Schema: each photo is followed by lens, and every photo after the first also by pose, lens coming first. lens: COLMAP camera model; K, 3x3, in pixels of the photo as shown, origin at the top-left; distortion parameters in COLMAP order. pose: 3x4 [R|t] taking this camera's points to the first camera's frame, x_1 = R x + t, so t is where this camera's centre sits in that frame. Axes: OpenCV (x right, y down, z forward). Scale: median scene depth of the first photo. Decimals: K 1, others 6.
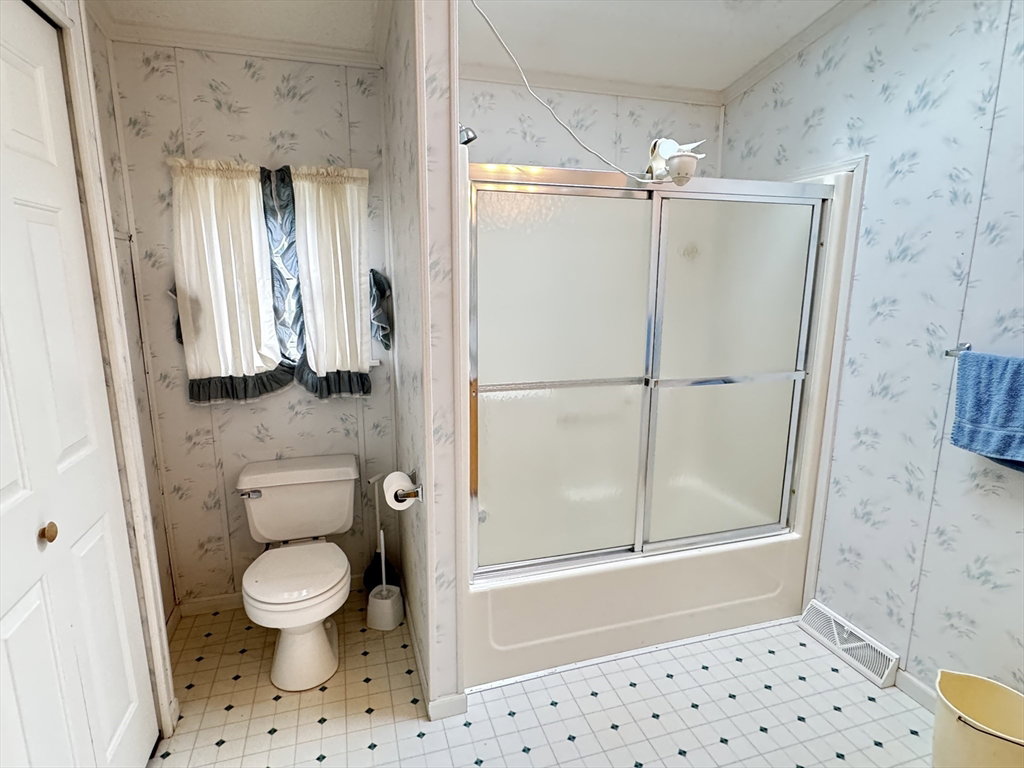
lens RADIAL K [[560.2, 0, 512.8], [0, 560.2, 387.0], [0, 0, 1]] dist [-0.002998, 0.000208]
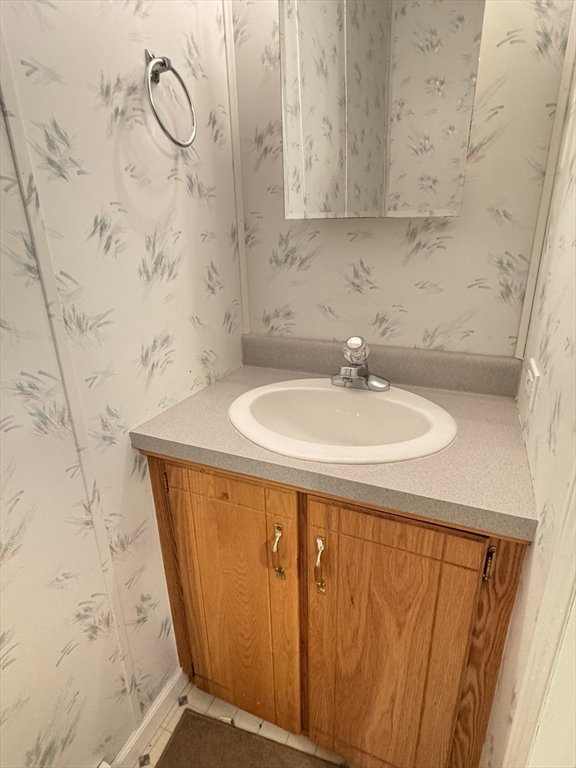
lens RADIAL K [[420.2, 0, 288.0], [0, 420.2, 382.8], [0, 0, 1]] dist [-0.002998, 0.000208]
pose [[-0.756534, -0.204741, 0.621078, 0.271256], [0.153129, 0.867861, 0.472620, -0.325344], [-0.635774, 0.452658, -0.625215, 1.267900]]
